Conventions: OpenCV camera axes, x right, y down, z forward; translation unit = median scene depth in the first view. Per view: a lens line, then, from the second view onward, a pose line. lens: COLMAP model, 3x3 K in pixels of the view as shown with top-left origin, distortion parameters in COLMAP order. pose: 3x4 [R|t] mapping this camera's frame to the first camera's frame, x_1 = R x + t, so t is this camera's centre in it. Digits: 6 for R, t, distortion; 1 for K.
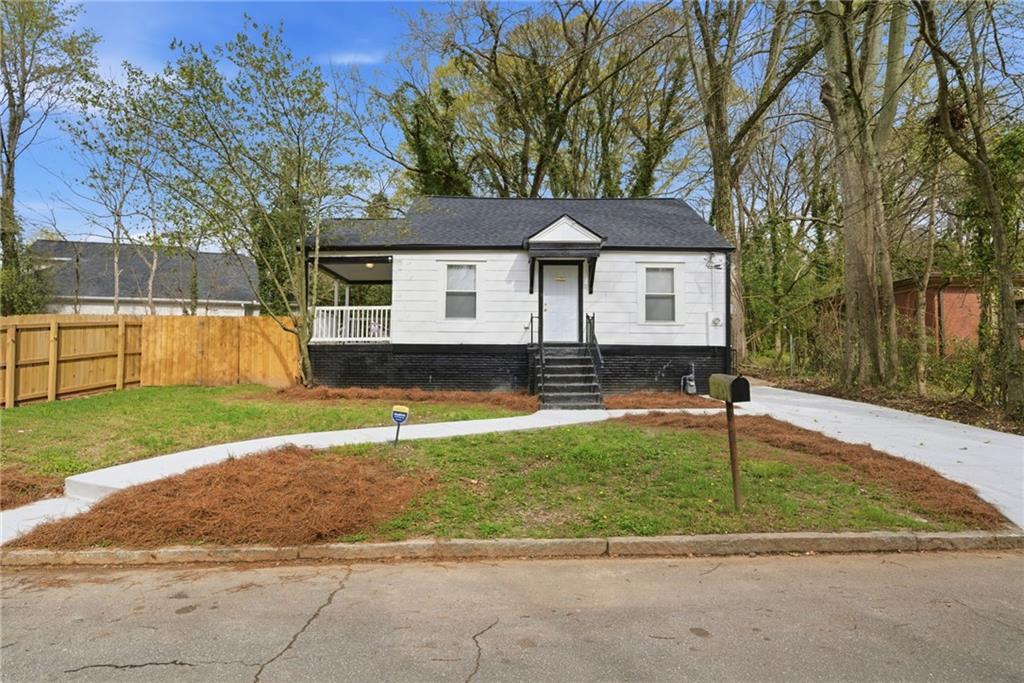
lens RADIAL K [[553.2, 0, 509.6], [0, 553.2, 339.2], [0, 0, 1]] dist [0.003347, 0.001376]
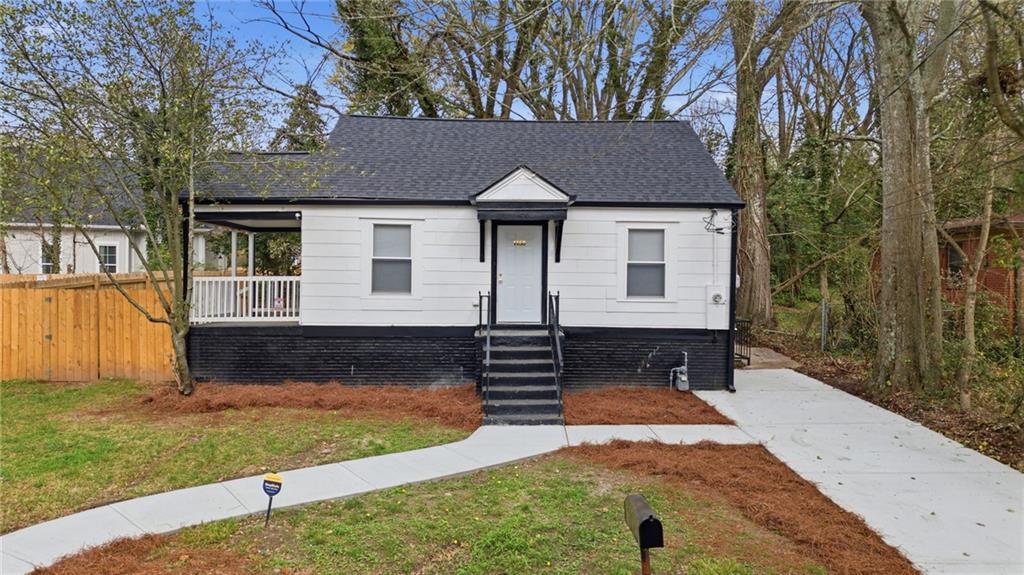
lens RADIAL K [[712.0, 0, 512.0], [0, 712.0, 287.5], [0, 0, 1]] dist [0.076414, -0.070997]
pose [[0.999813, 0.003963, 0.018914, 0.064183], [-0.005101, 0.998157, 0.060468, -0.108673], [-0.018639, -0.060553, 0.997991, -0.007510]]
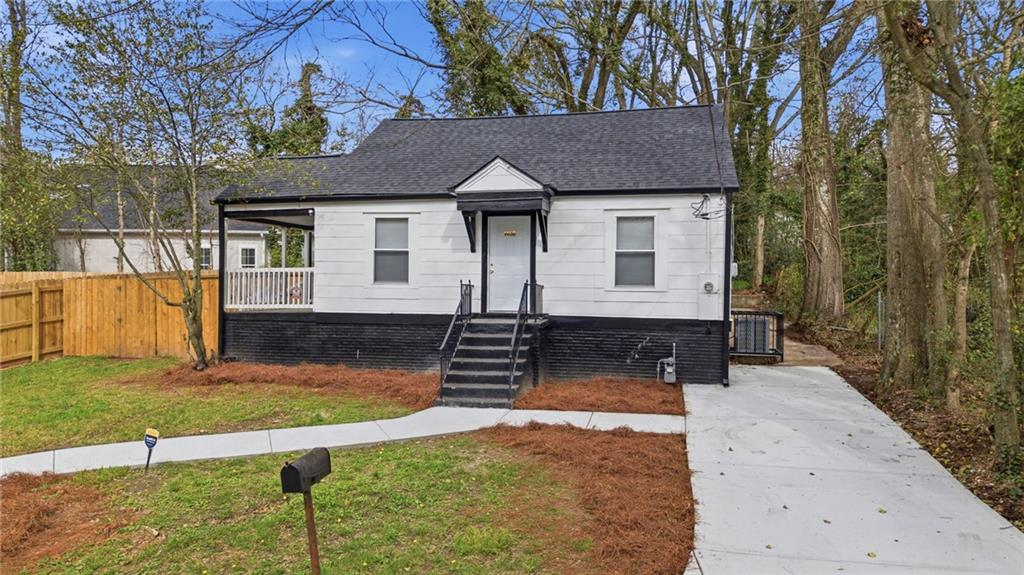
lens RADIAL K [[712.0, 0, 512.0], [0, 712.0, 287.5], [0, 0, 1]] dist [0.076414, -0.070997]
pose [[0.974205, 0.003426, -0.225638, 0.336251], [0.009267, 0.998434, 0.055168, -0.089016], [0.225473, -0.055836, 0.972648, -0.002693]]
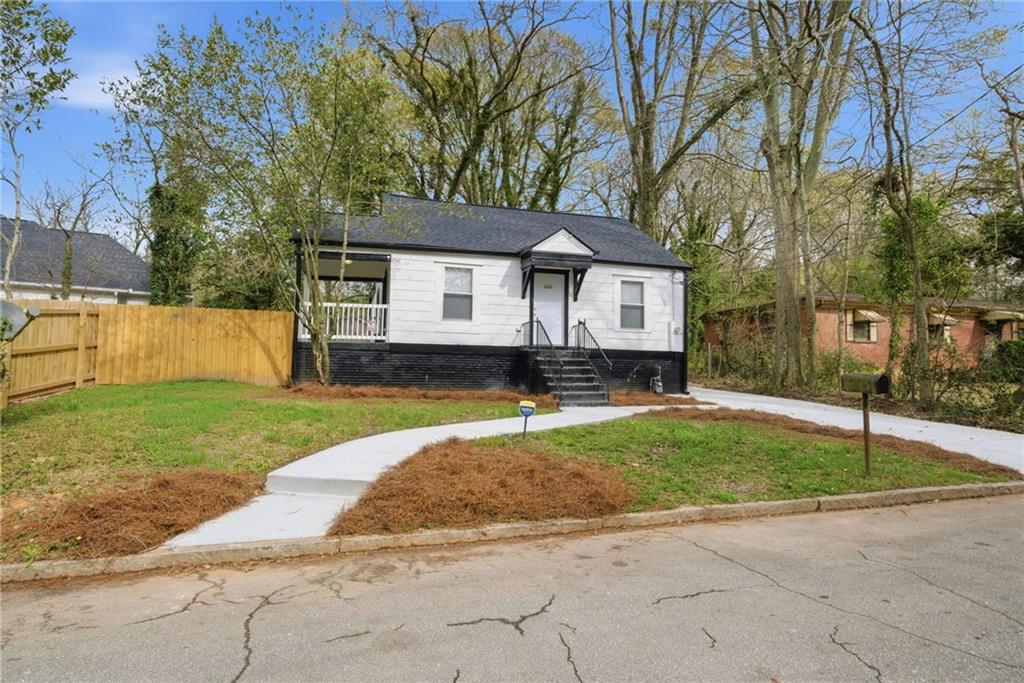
lens RADIAL K [[556.3, 0, 508.5], [0, 556.3, 337.4], [0, 0, 1]] dist [0.002366, 0.000632]
pose [[0.963130, 0.027004, 0.267678, -0.276650], [-0.024658, 0.999622, -0.012124, 0.005393], [-0.267905, 0.005076, 0.963432, -0.021050]]
